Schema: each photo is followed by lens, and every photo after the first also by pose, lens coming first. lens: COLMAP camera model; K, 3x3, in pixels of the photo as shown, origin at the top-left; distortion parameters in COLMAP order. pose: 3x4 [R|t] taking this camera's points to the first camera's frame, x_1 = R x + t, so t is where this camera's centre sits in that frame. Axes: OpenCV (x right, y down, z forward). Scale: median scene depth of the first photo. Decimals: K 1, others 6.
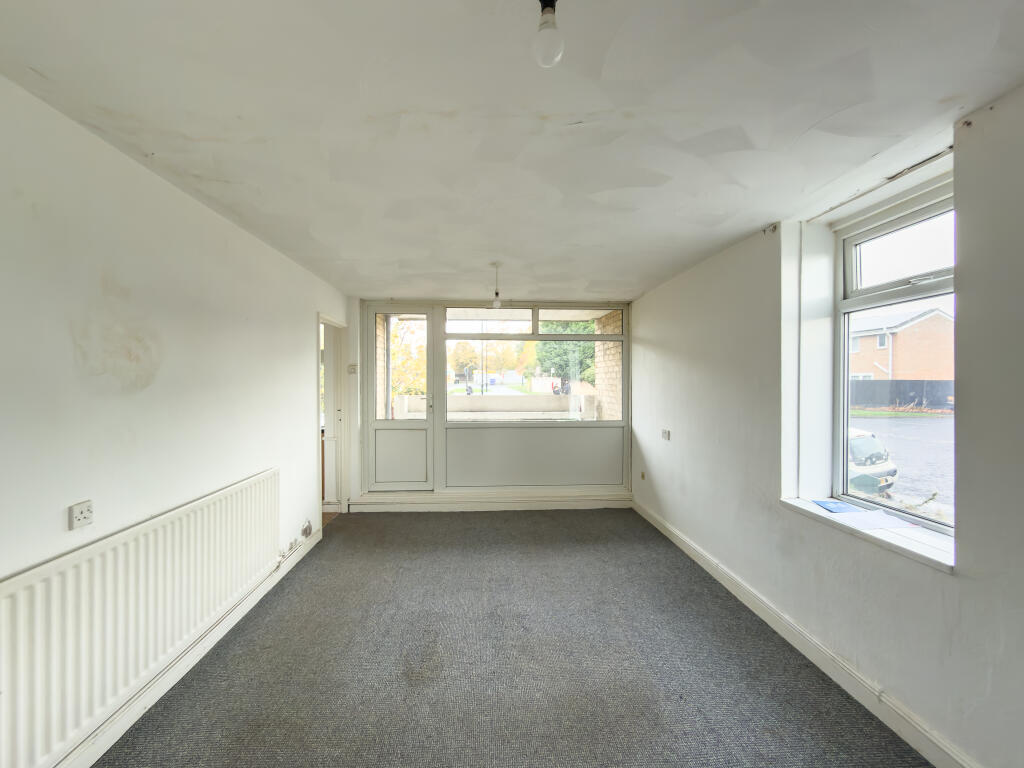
lens RADIAL K [[422.1, 0, 512.0], [0, 422.1, 384.0], [0, 0, 1]] dist [-0.002489, -0.000443]
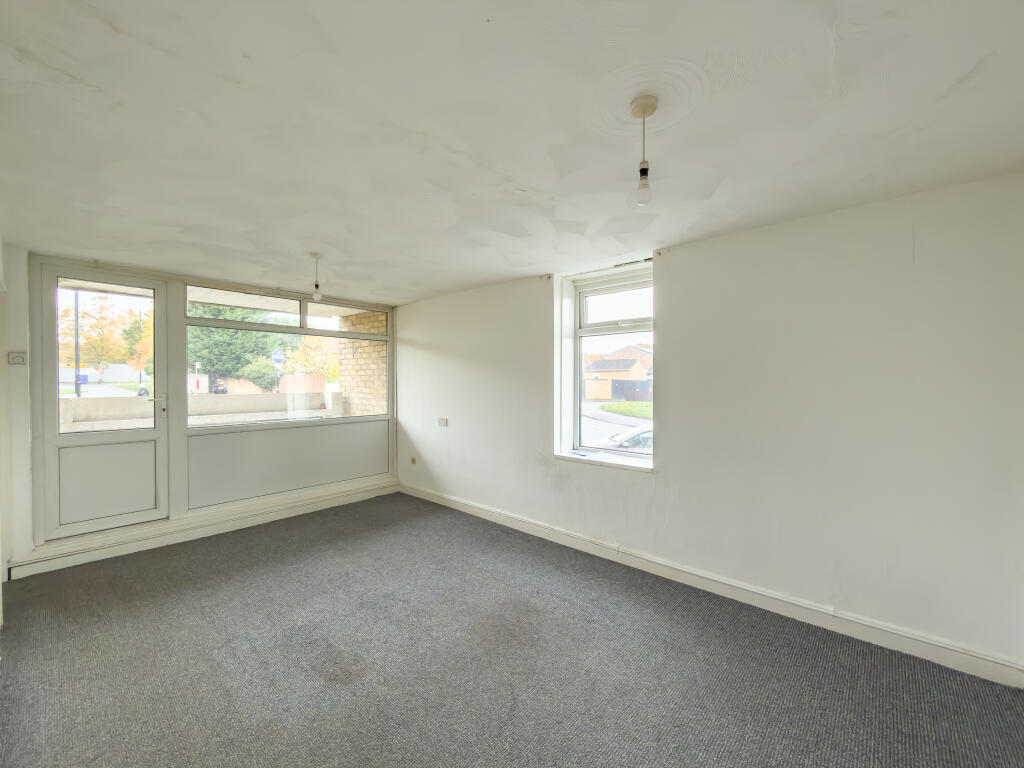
lens RADIAL K [[410.3, 0, 510.6], [0, 410.3, 384.3], [0, 0, 1]] dist [-0.002433, 0.000287]
pose [[0.715545, -0.007728, 0.698524, -0.380901], [0.003104, 0.999964, 0.007883, 0.003460], [-0.698560, -0.003472, 0.715543, 0.027255]]
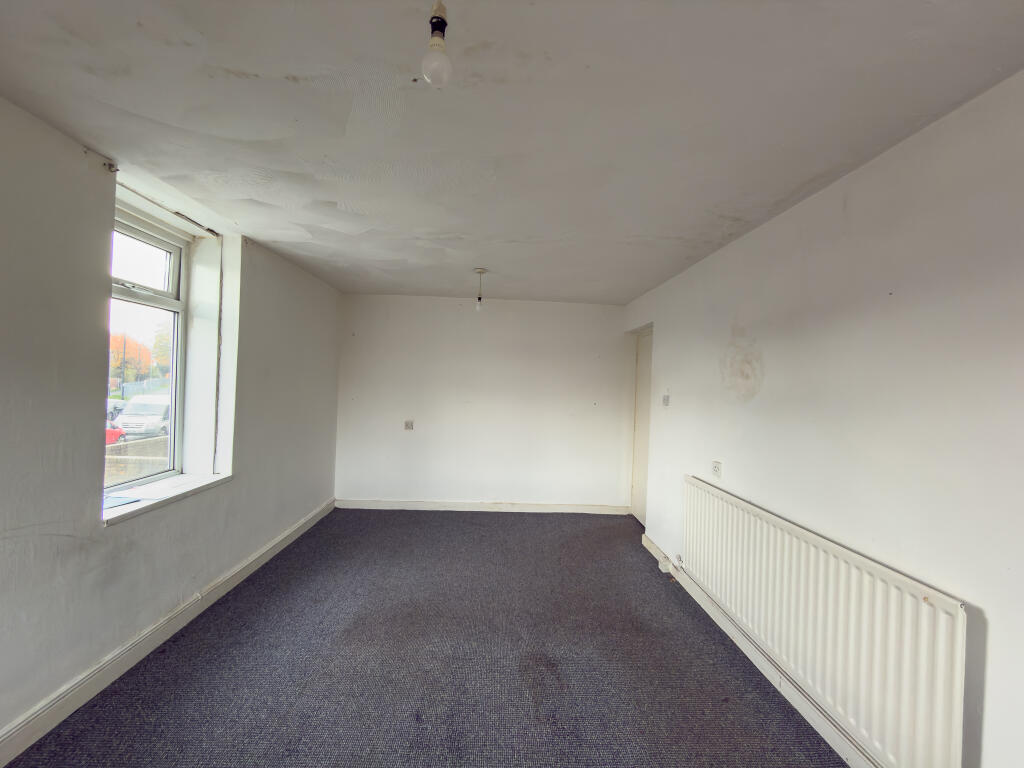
lens RADIAL K [[410.3, 0, 510.6], [0, 410.3, 384.3], [0, 0, 1]] dist [-0.002433, 0.000287]
pose [[-0.998919, -0.037273, 0.027790, -0.093363], [-0.037173, 0.999300, 0.004088, -0.007185], [-0.027923, 0.003050, -0.999605, 1.267914]]
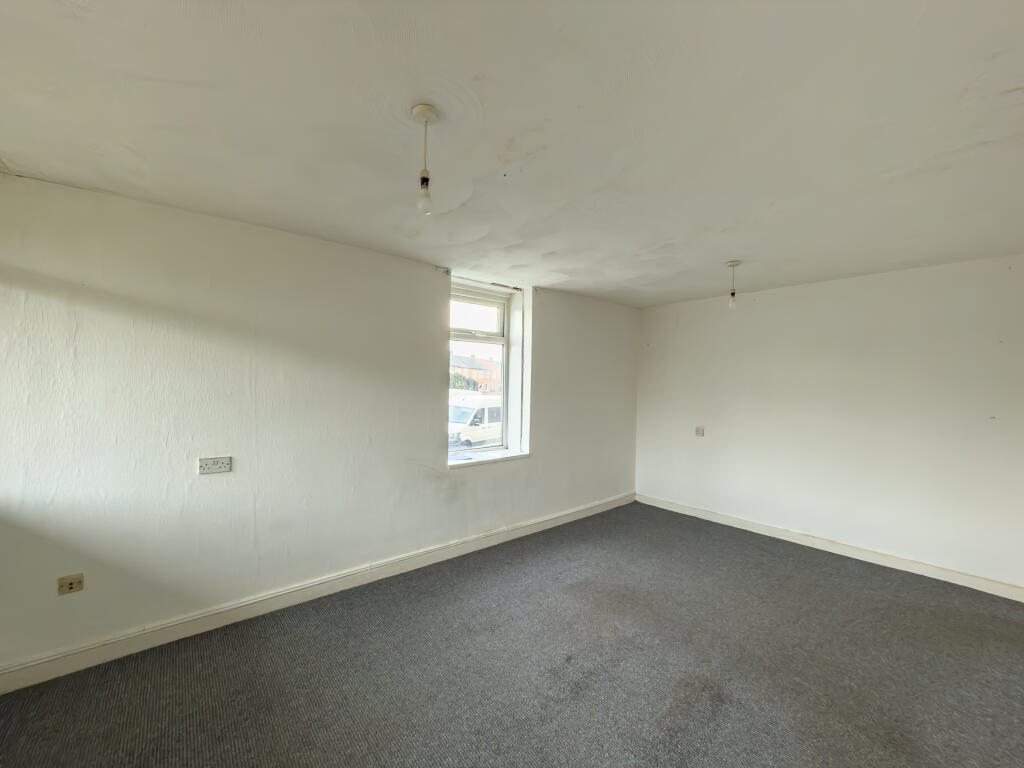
lens RADIAL K [[410.3, 0, 510.6], [0, 410.3, 384.3], [0, 0, 1]] dist [-0.002433, 0.000287]
pose [[-0.589571, -0.014505, 0.807586, -0.440414], [-0.013359, 0.999877, 0.008206, -0.009973], [-0.807606, -0.005951, -0.589692, 1.203888]]
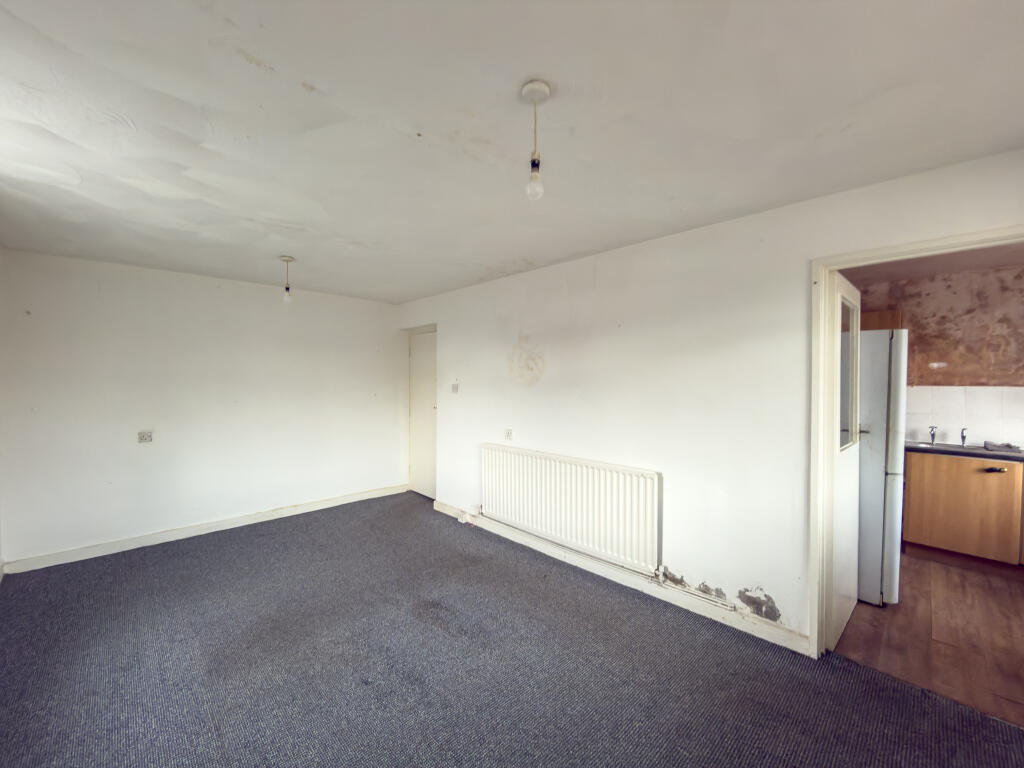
lens RADIAL K [[411.1, 0, 512.0], [0, 411.1, 384.0], [0, 0, 1]] dist [-0.000911, -0.000159]
pose [[-0.760835, 0.002820, -0.648939, 0.247135], [-0.006417, 0.999909, 0.011868, -0.006295], [0.648914, 0.013194, -0.760748, 1.321597]]
